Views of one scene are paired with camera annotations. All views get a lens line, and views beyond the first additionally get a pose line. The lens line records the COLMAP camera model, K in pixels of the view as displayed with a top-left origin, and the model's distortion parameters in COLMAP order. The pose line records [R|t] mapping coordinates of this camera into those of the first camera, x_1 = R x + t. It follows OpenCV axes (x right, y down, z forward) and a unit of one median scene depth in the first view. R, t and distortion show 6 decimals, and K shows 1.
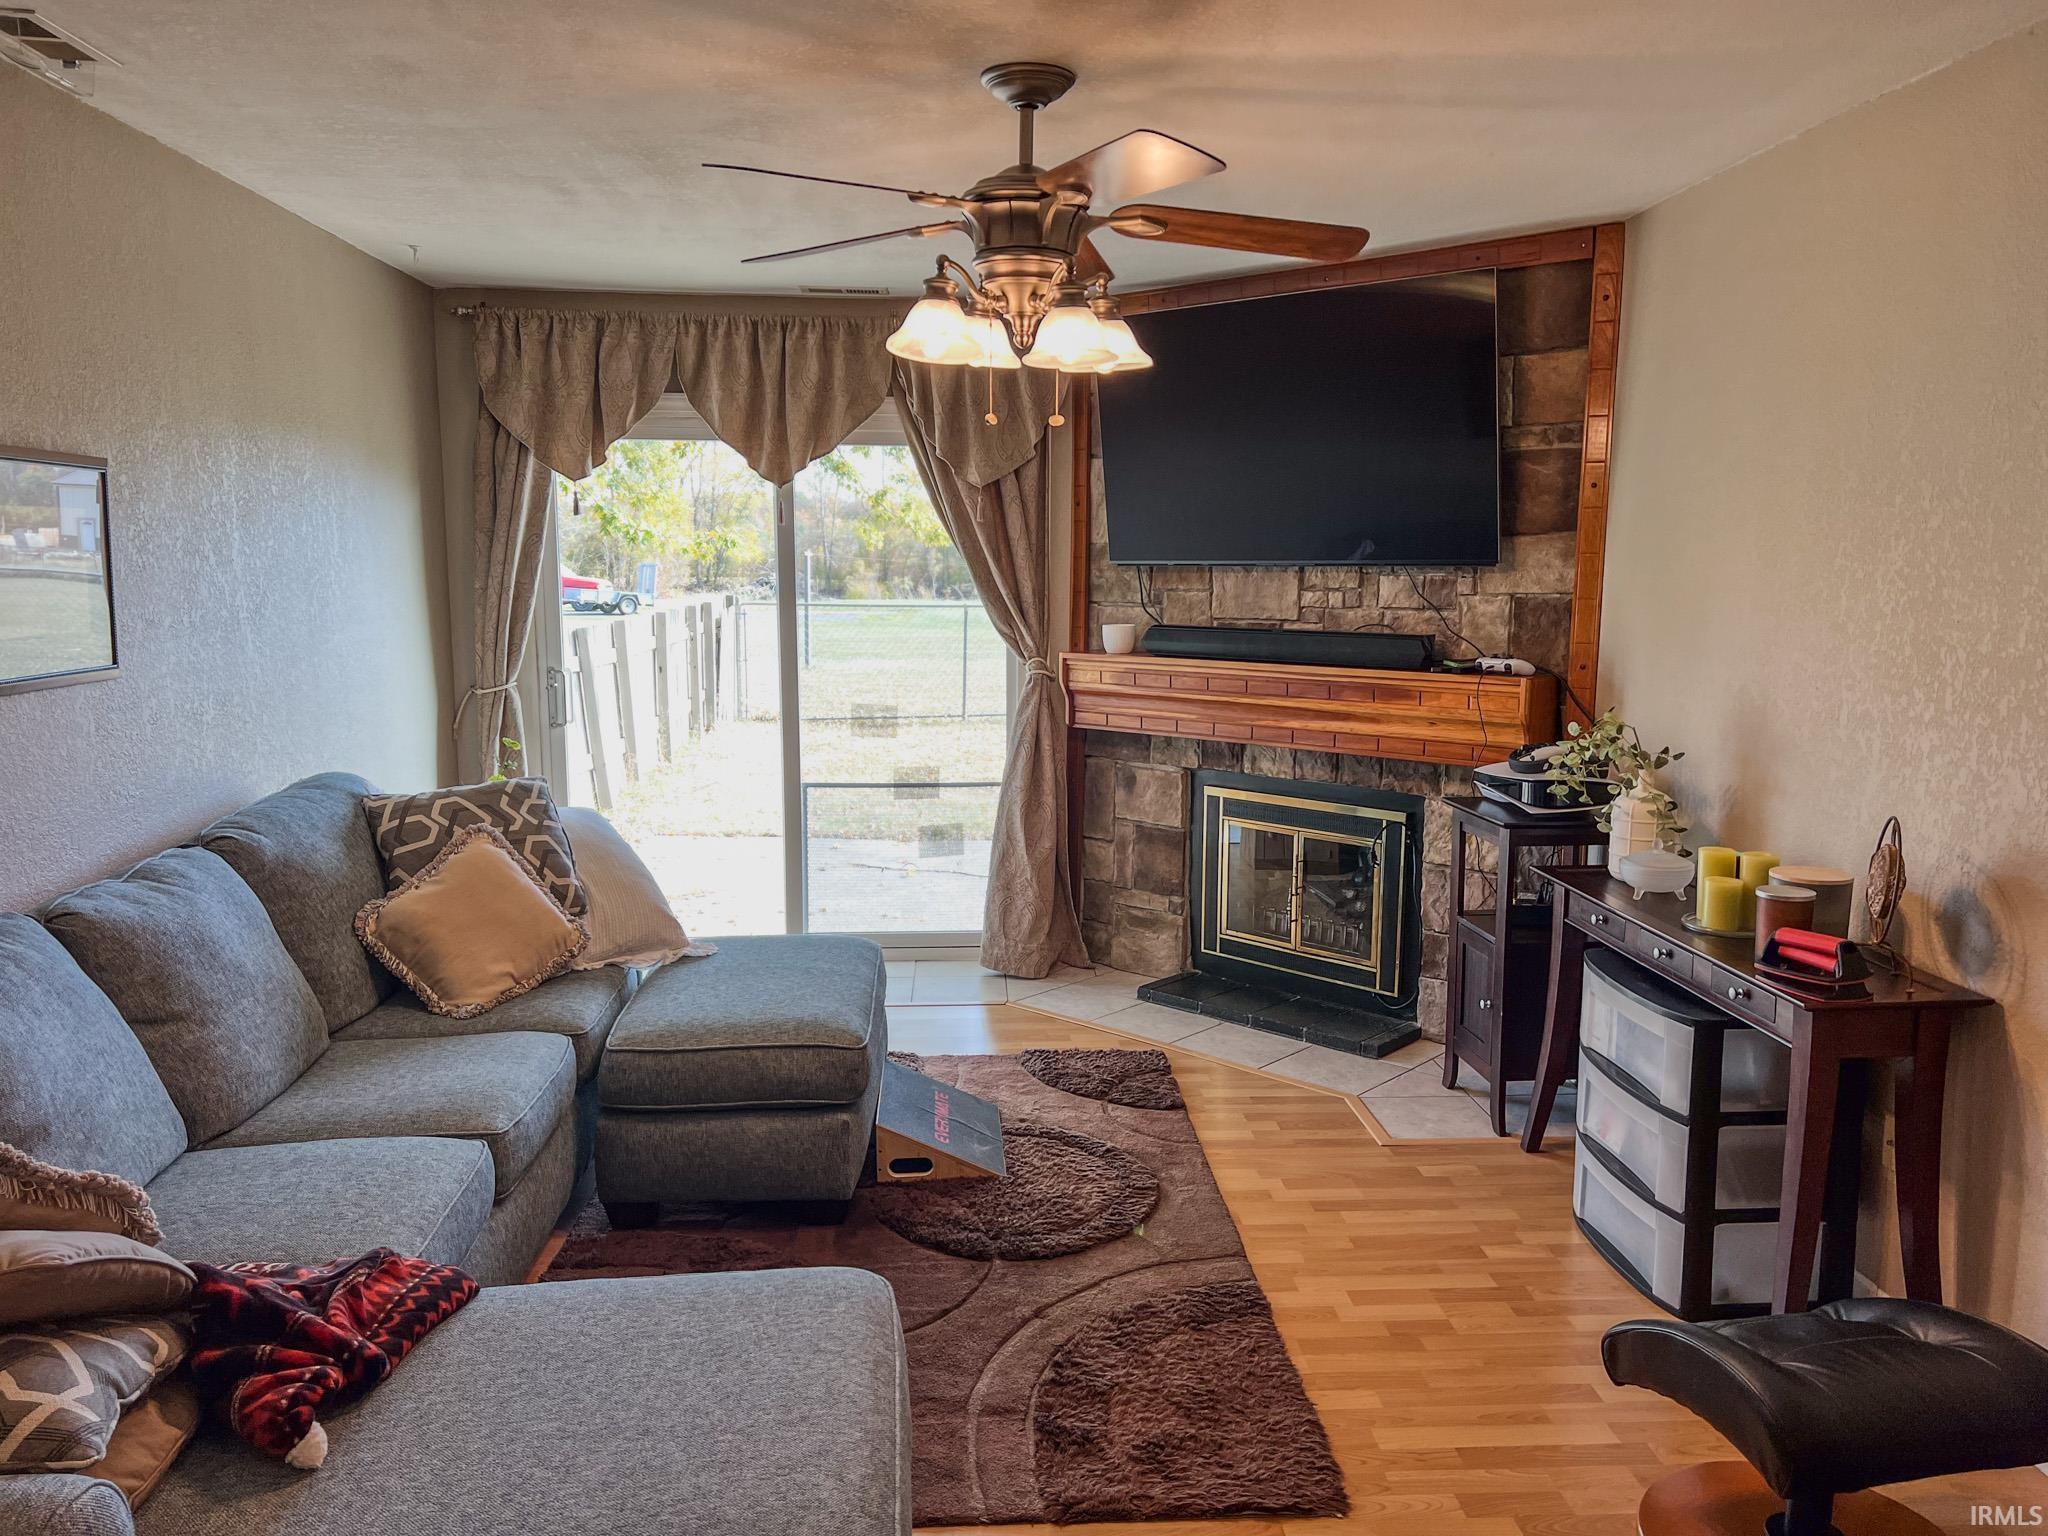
lens RADIAL K [[1539.1, 0, 1036.3], [0, 1539.1, 765.4], [0, 0, 1]] dist [0.075663, -0.077516]
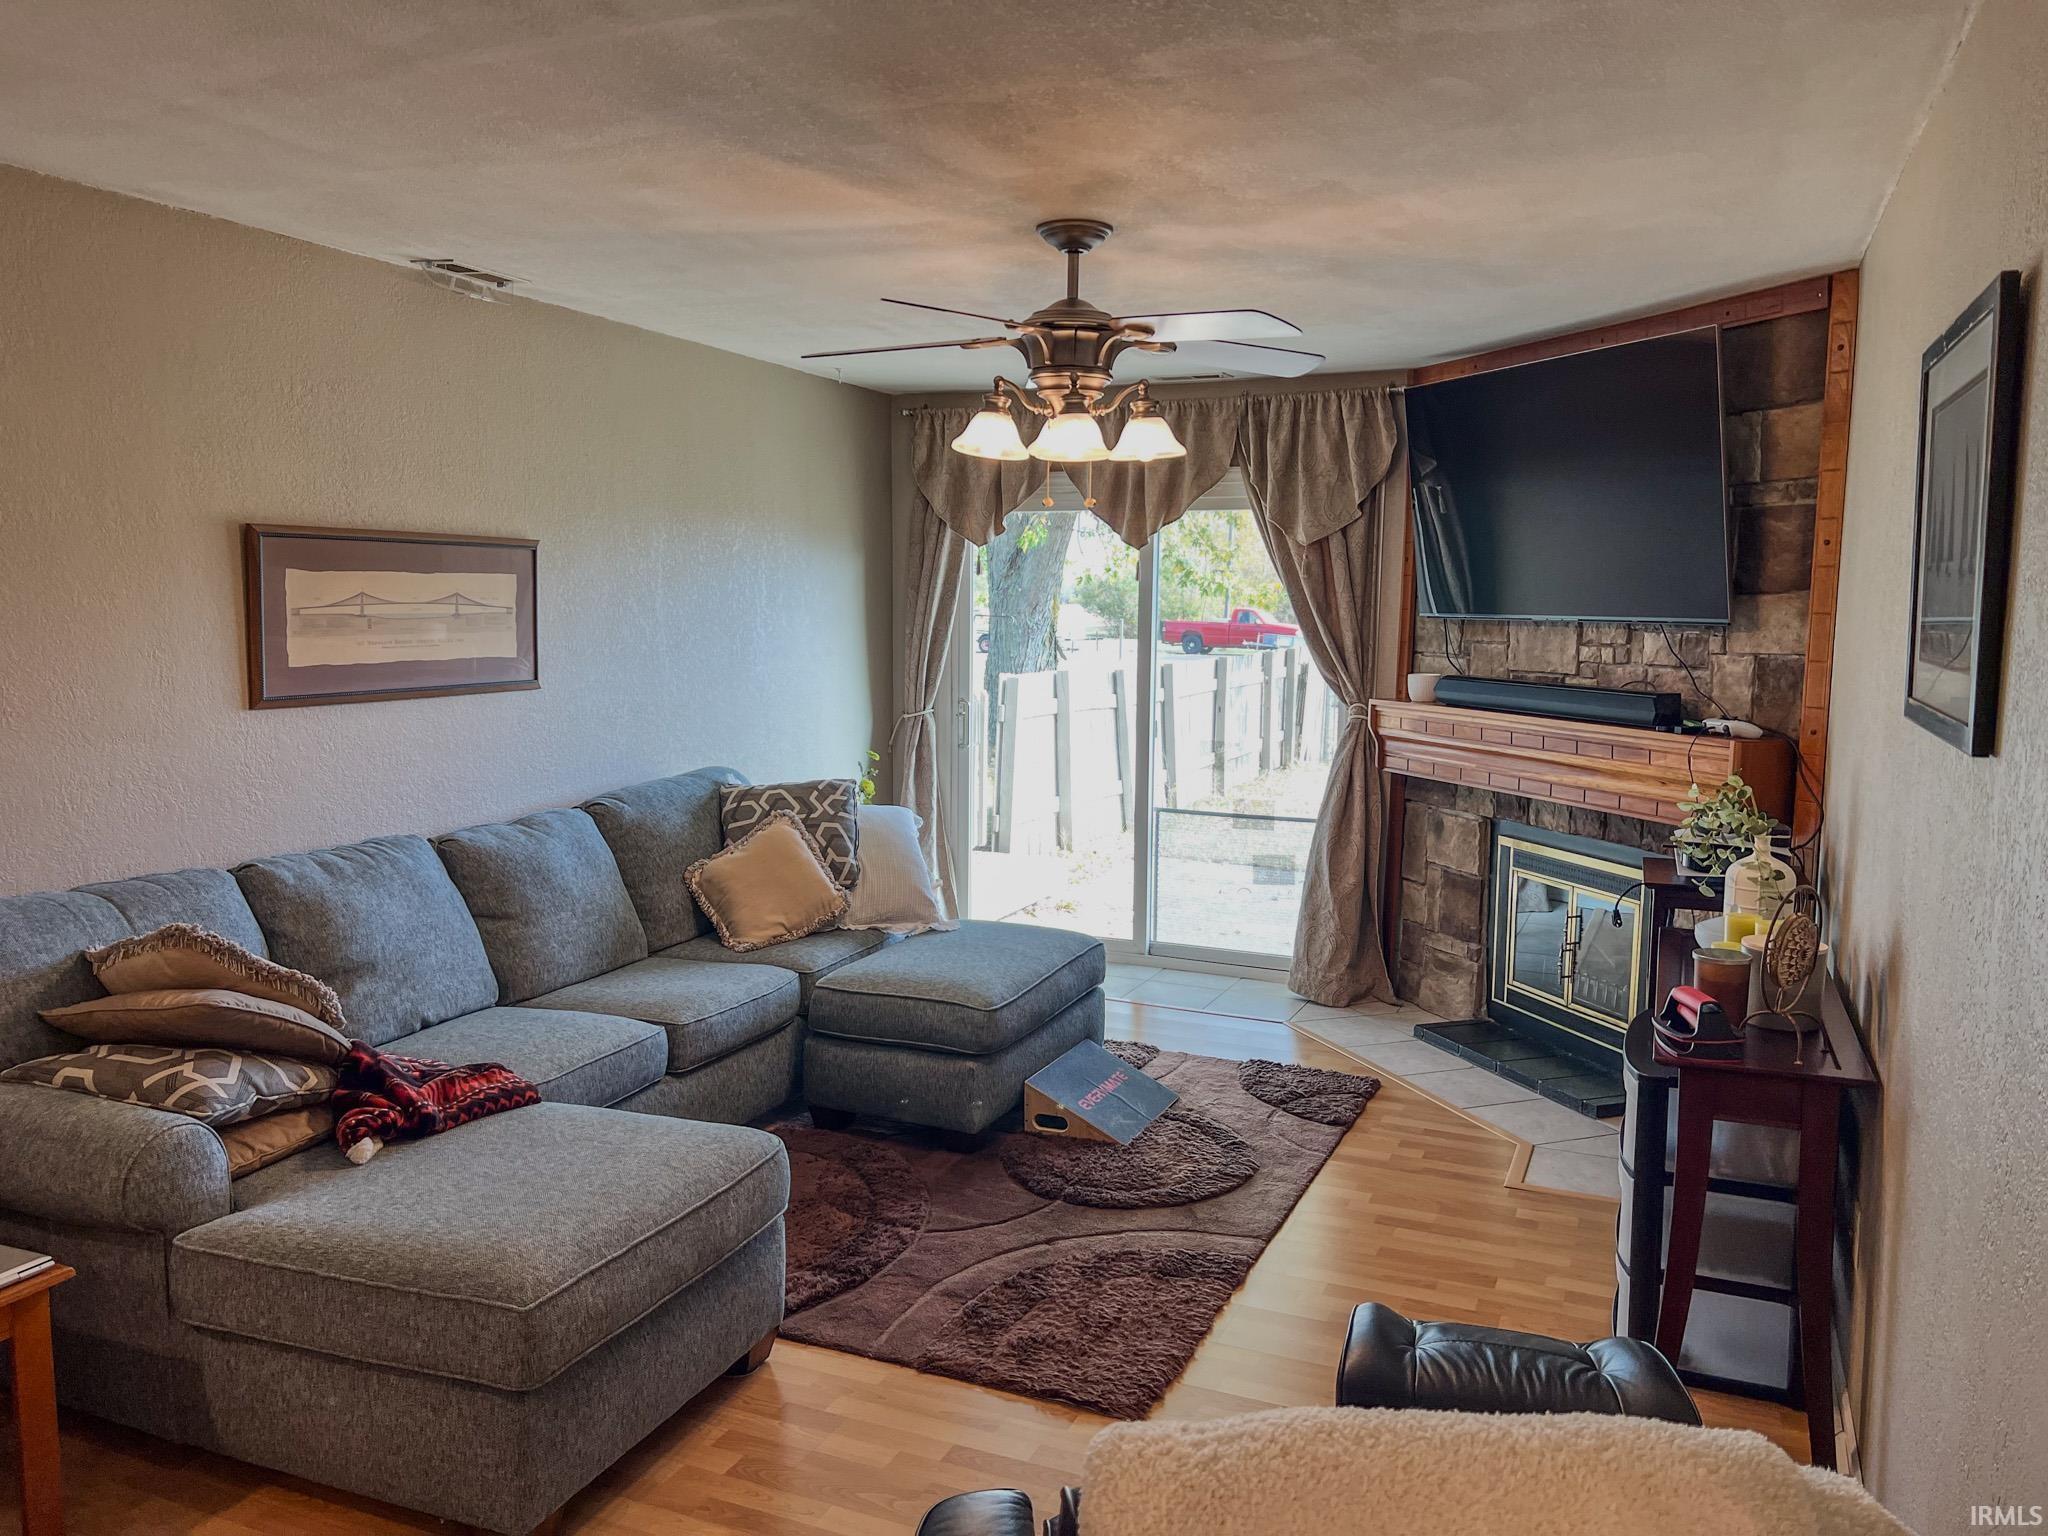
lens RADIAL K [[1539.1, 0, 1028.7], [0, 1539.1, 752.9], [0, 0, 1]] dist [0.075663, -0.077516]
pose [[0.890204, 0.051516, -0.452640, 0.369949], [-0.068806, 0.997392, -0.021804, 0.003050], [0.450336, 0.050554, 0.891427, -0.067261]]
